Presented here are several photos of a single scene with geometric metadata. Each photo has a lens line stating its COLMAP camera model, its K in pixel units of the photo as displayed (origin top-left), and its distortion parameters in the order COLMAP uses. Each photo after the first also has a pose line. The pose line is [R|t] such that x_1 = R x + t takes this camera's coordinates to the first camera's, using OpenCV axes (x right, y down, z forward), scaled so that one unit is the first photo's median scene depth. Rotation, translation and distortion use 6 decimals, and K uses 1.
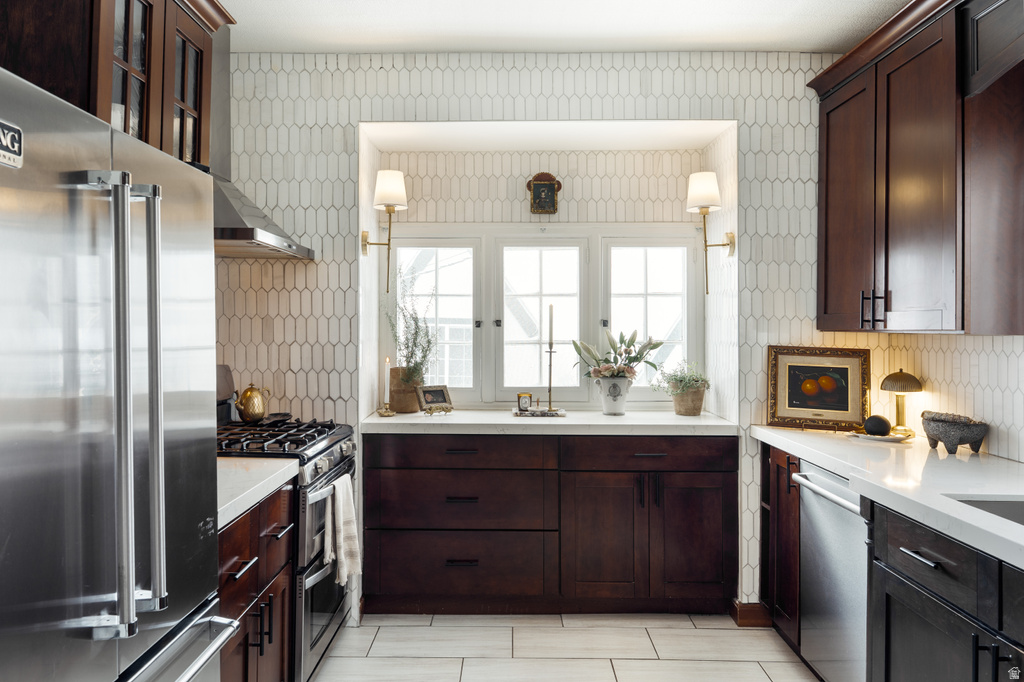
lens RADIAL K [[705.2, 0, 509.6], [0, 705.2, 292.9], [0, 0, 1]] dist [0.002121, -0.001264]
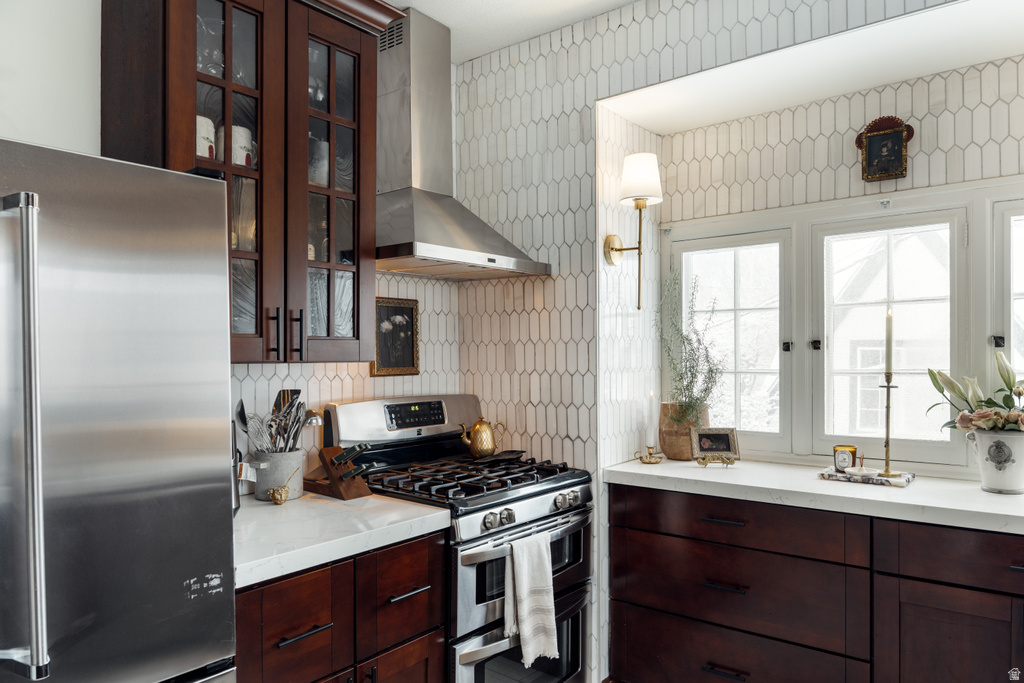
lens RADIAL K [[706.0, 0, 511.0], [0, 706.0, 348.7], [0, 0, 1]] dist [-0.000470, -0.000764]
pose [[0.782551, -0.015837, -0.622385, 0.216430], [0.041915, 0.998748, 0.027288, 0.016987], [0.621174, -0.047442, 0.782236, 0.294726]]
